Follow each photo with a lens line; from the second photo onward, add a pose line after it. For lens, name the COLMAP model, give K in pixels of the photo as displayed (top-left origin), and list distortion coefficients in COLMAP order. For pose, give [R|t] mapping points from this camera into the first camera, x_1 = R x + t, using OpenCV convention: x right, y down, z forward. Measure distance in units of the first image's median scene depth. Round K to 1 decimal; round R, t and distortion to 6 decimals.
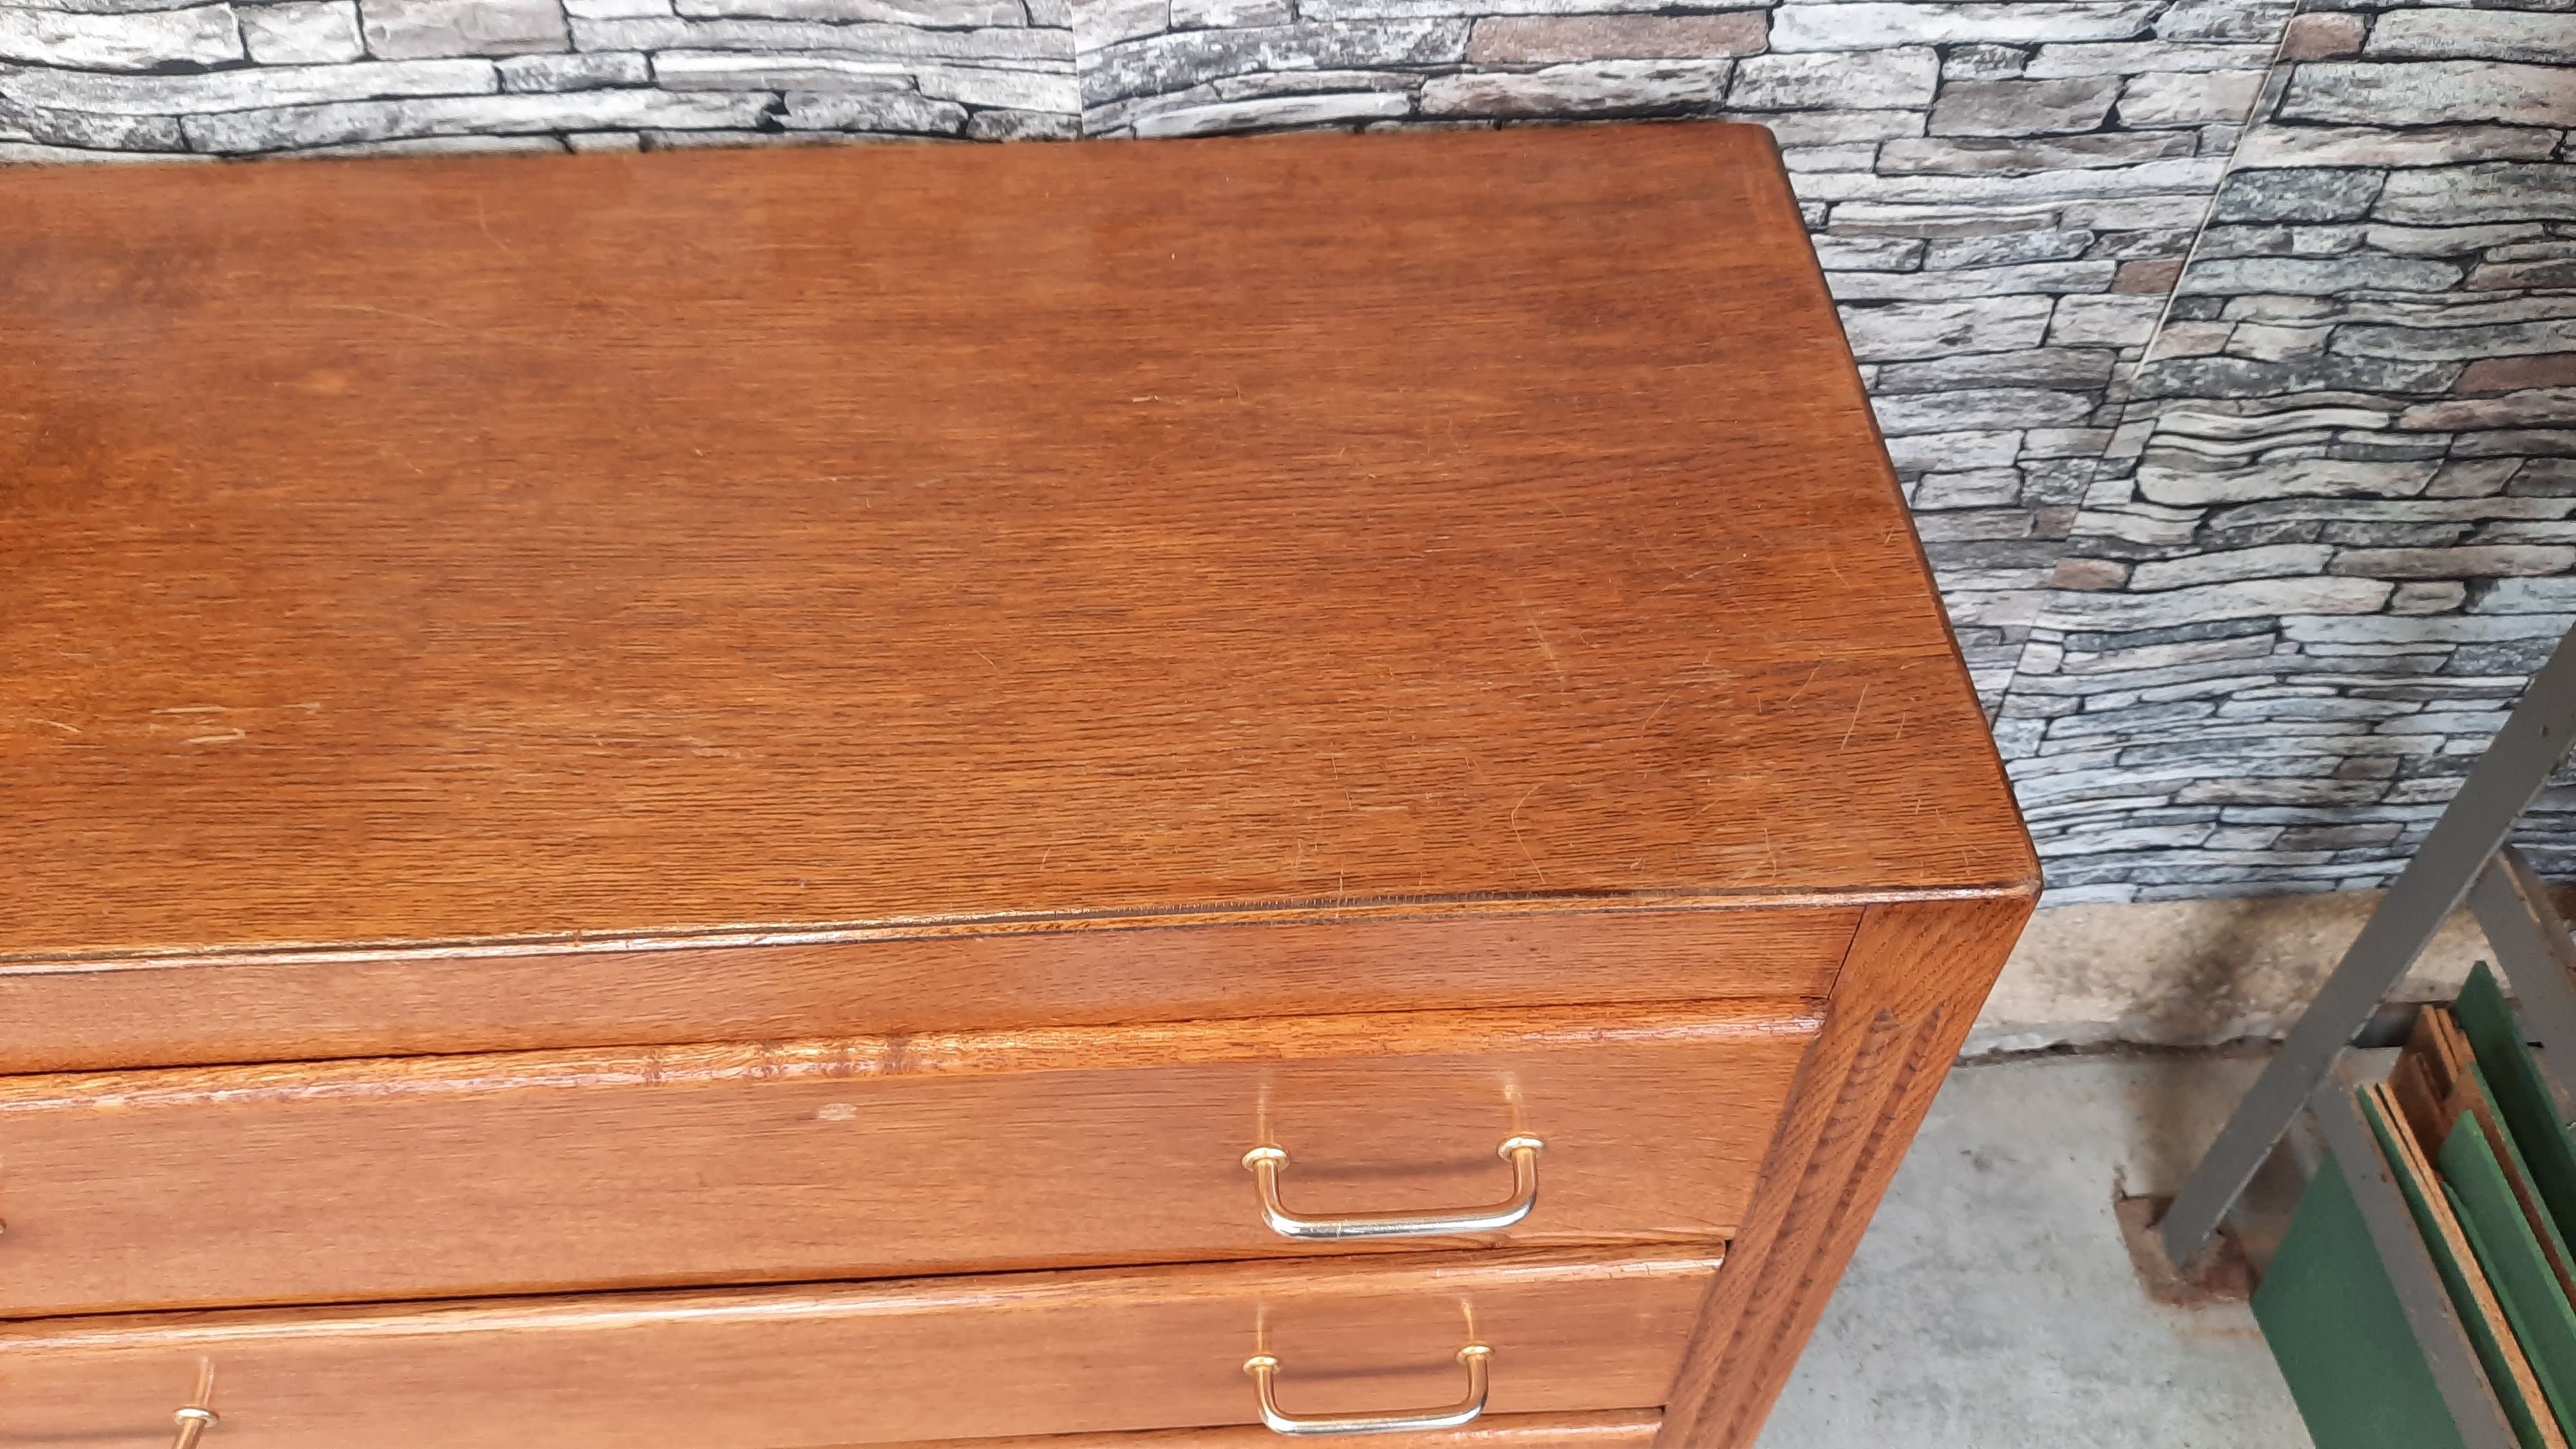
lens RADIAL K [[1897.5, 0, 1312.1], [0, 1897.5, 712.8], [0, 0, 1]] dist [0.043602, -0.047917]
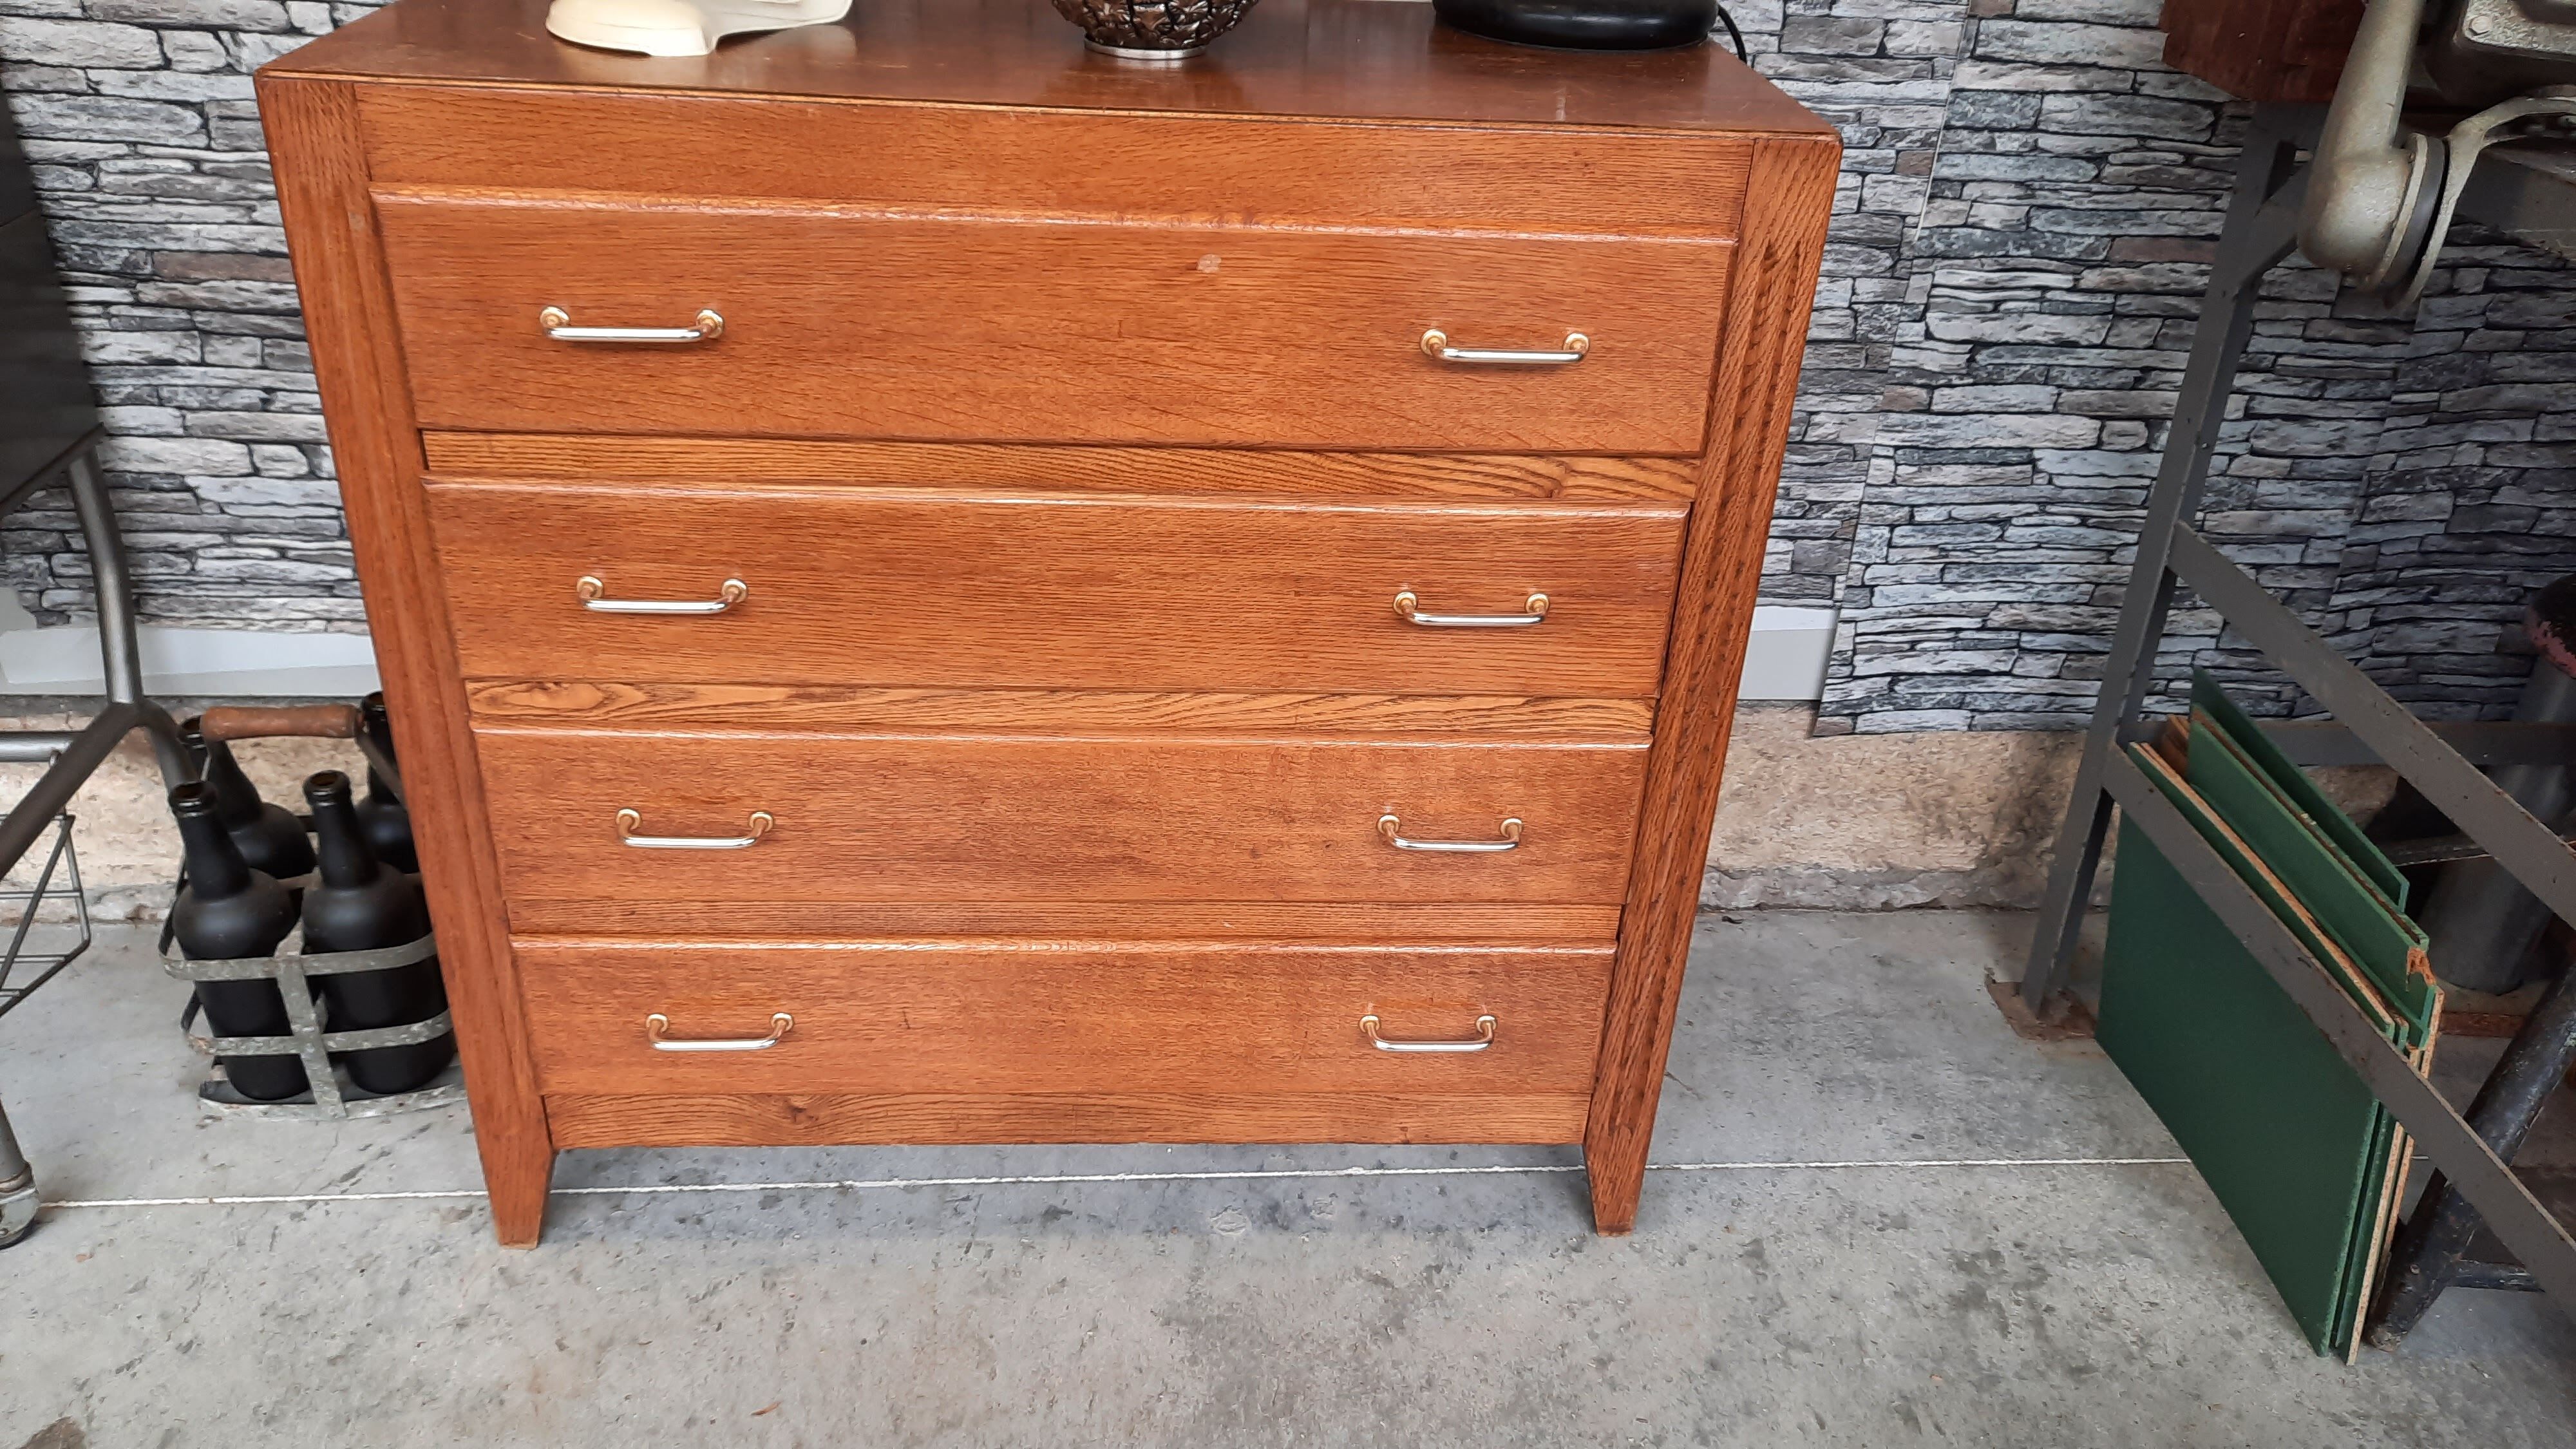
lens RADIAL K [[1897.5, 0, 1309.8], [0, 1897.5, 710.9], [0, 0, 1]] dist [0.043602, -0.047917]
pose [[0.997875, 0.025058, 0.060145, -0.191354], [-0.002862, 0.939056, -0.343753, 0.839175], [-0.065093, 0.342850, 0.937132, -0.390874]]
